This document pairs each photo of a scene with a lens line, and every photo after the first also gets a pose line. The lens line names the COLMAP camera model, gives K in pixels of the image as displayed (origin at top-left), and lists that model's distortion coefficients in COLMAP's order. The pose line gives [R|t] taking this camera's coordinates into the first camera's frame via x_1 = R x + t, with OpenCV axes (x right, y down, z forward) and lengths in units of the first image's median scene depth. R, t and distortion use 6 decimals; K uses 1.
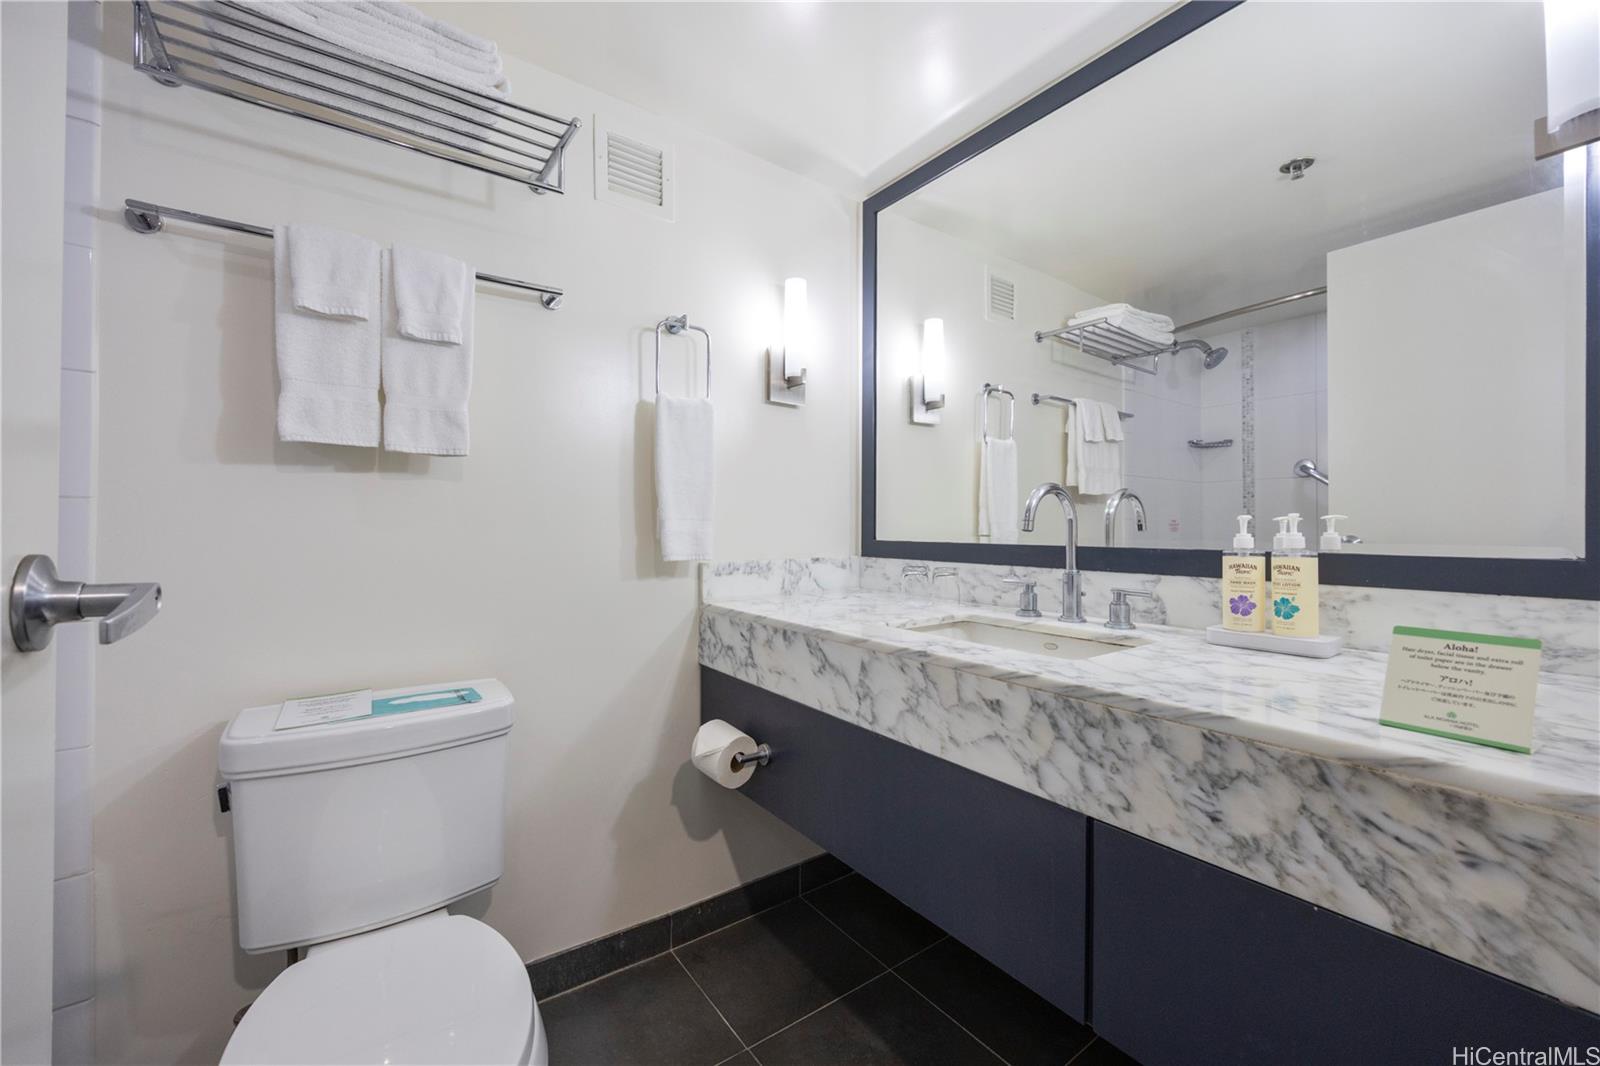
lens RADIAL K [[629.9, 0, 796.1], [0, 629.9, 534.2], [0, 0, 1]] dist [-0.000842, -0.000302]
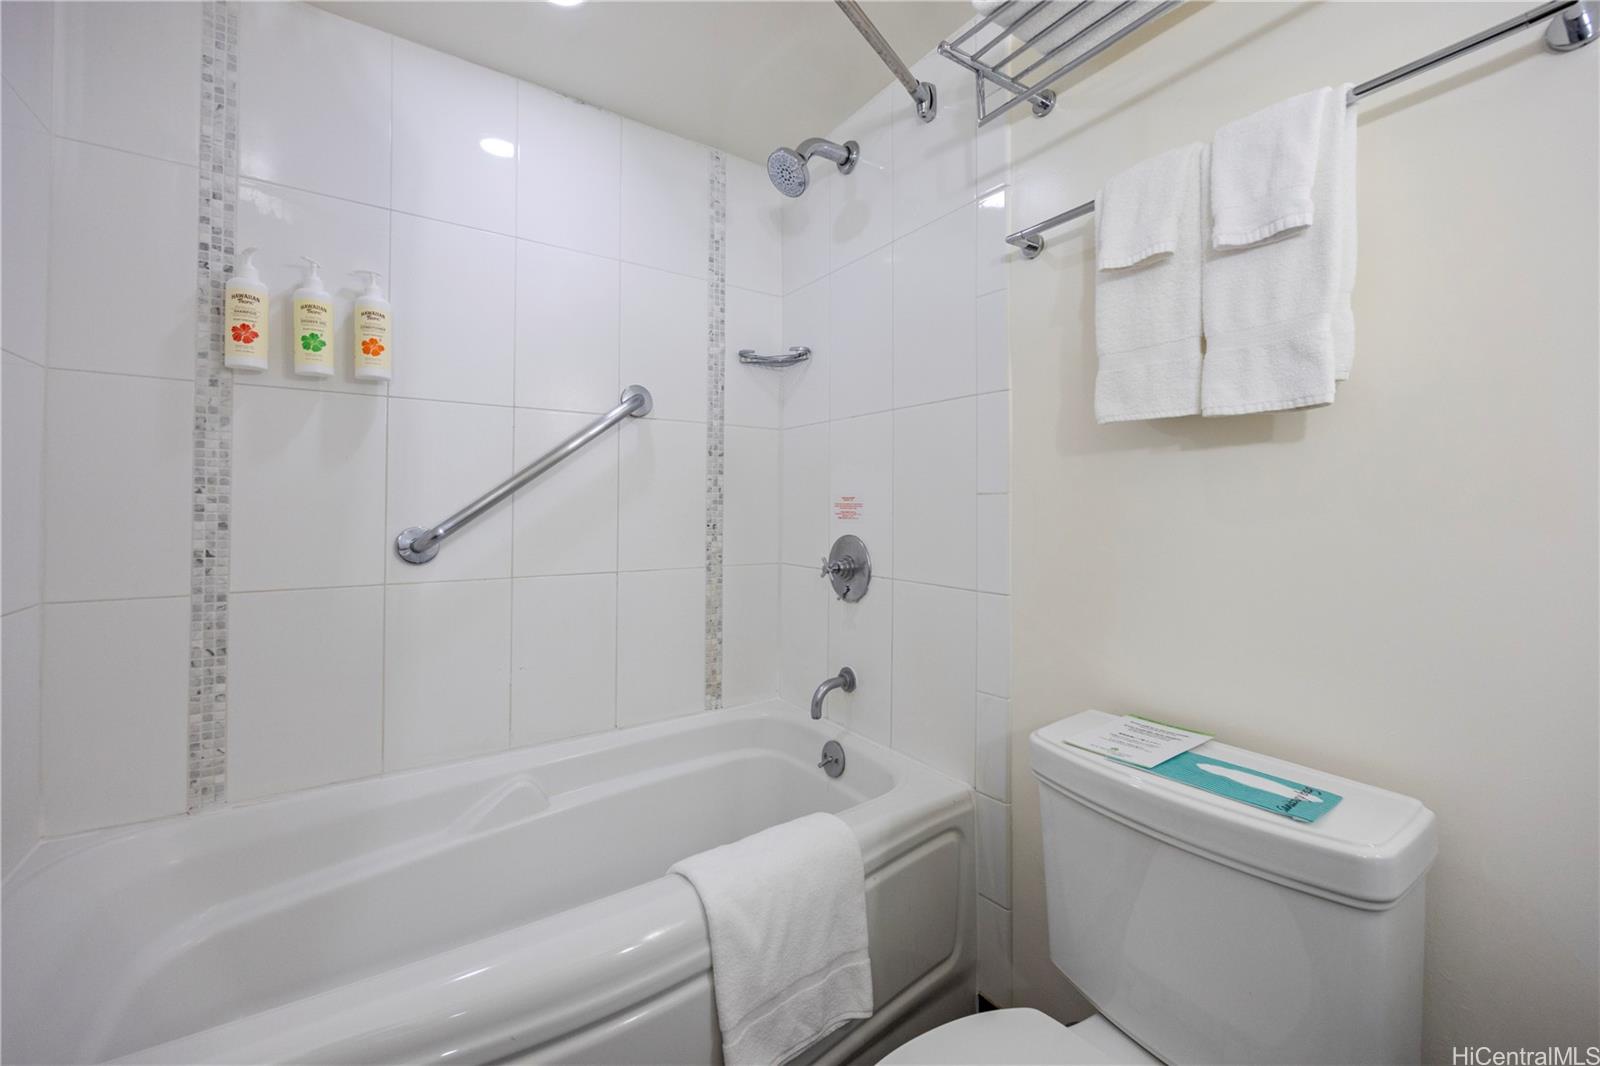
lens RADIAL K [[637.5, 0, 800.2], [0, 637.5, 503.1], [0, 0, 1]] dist [0.000365, 0.000013]
pose [[-0.017126, -0.013761, -0.999759, 0.097661], [-0.011221, 0.999845, -0.013570, -0.017160], [0.999790, 0.010985, -0.017277, 0.542258]]
